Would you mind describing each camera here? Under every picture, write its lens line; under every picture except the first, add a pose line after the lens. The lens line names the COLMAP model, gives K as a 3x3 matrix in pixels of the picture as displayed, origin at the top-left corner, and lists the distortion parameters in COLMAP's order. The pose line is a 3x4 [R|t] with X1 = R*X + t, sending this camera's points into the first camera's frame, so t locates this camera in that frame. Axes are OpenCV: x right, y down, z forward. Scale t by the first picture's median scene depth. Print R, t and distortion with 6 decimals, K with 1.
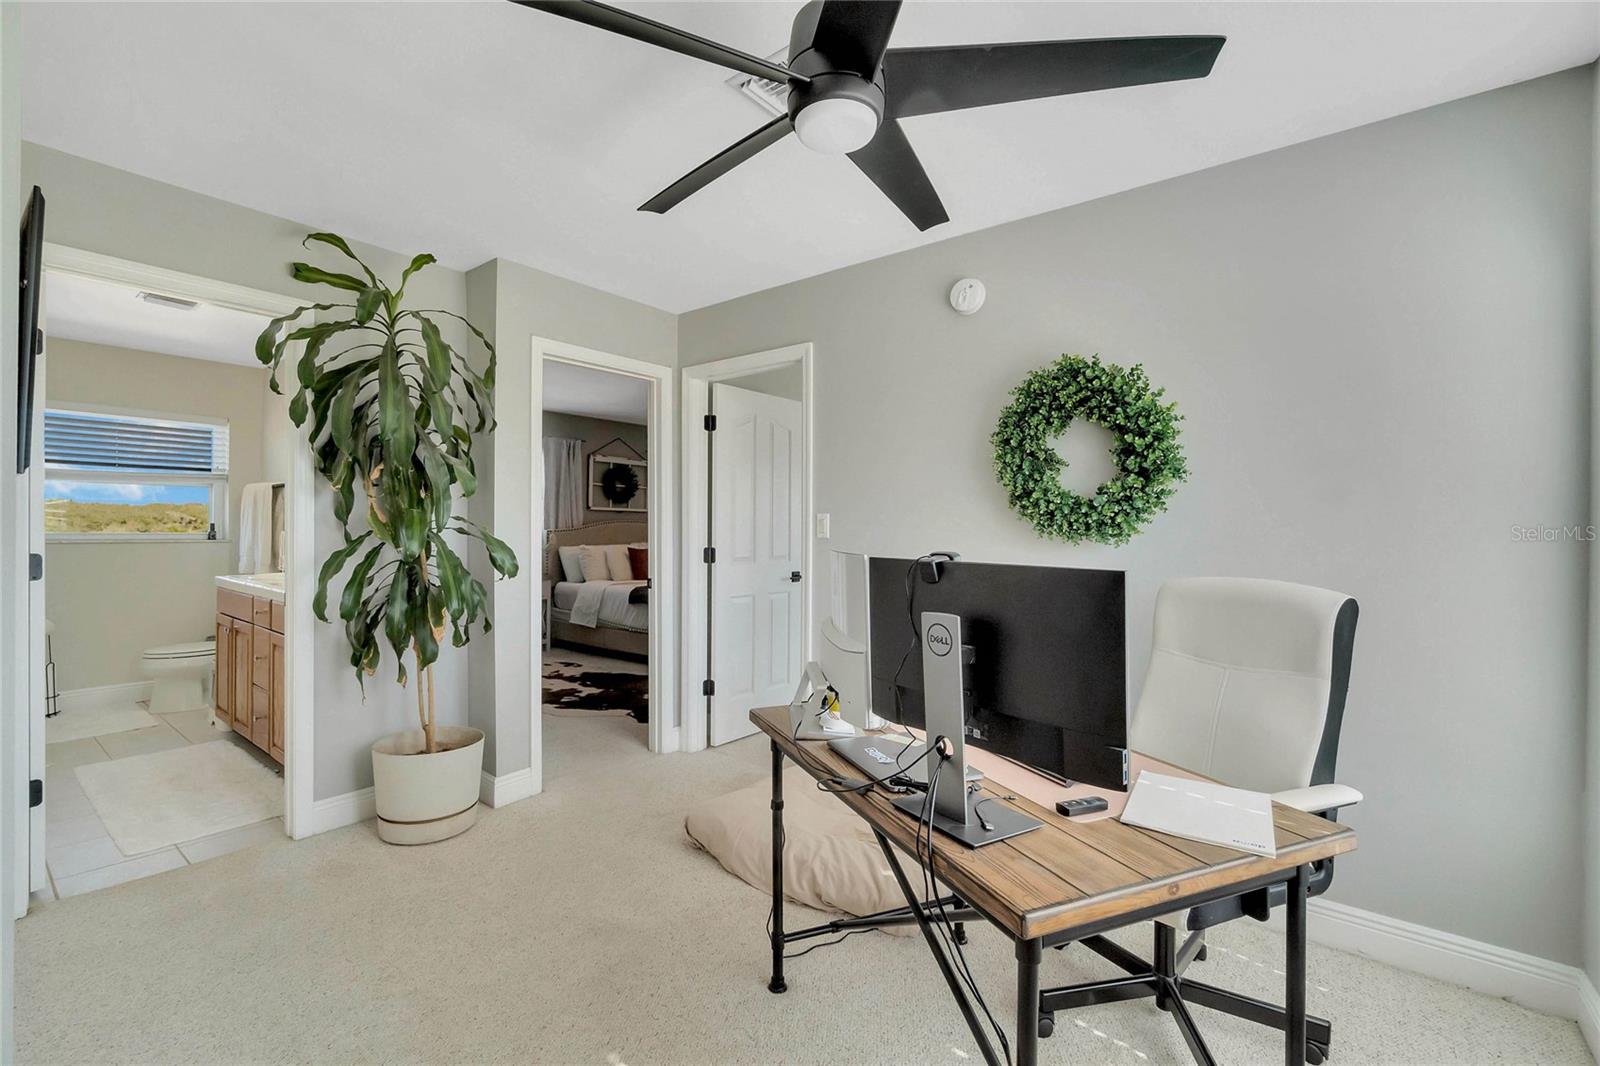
lens RADIAL K [[706.2, 0, 800.1], [0, 706.2, 528.2], [0, 0, 1]] dist [-0.007807, 0.000763]
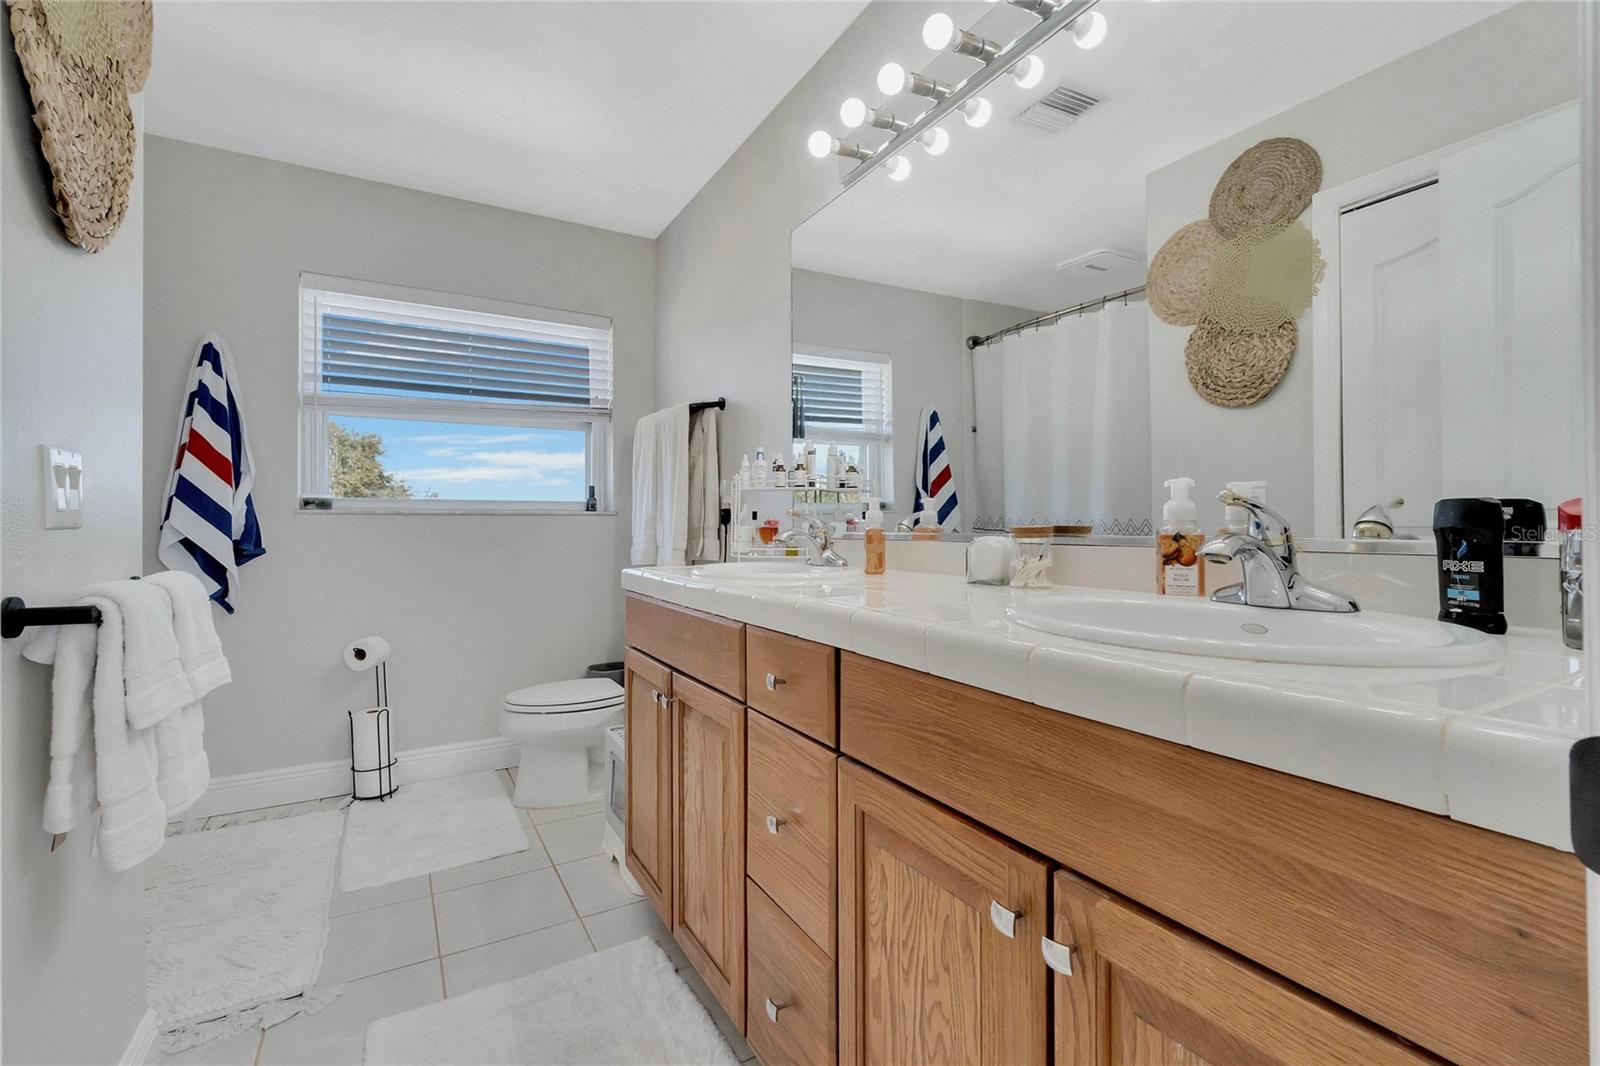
lens RADIAL K [[706.2, 0, 796.7], [0, 706.2, 531.4], [0, 0, 1]] dist [-0.007807, 0.000763]
pose [[0.932005, -0.008962, -0.362334, -0.456333], [0.010202, 0.999947, 0.001509, 0.036816], [0.362302, -0.005103, 0.932047, 0.498289]]
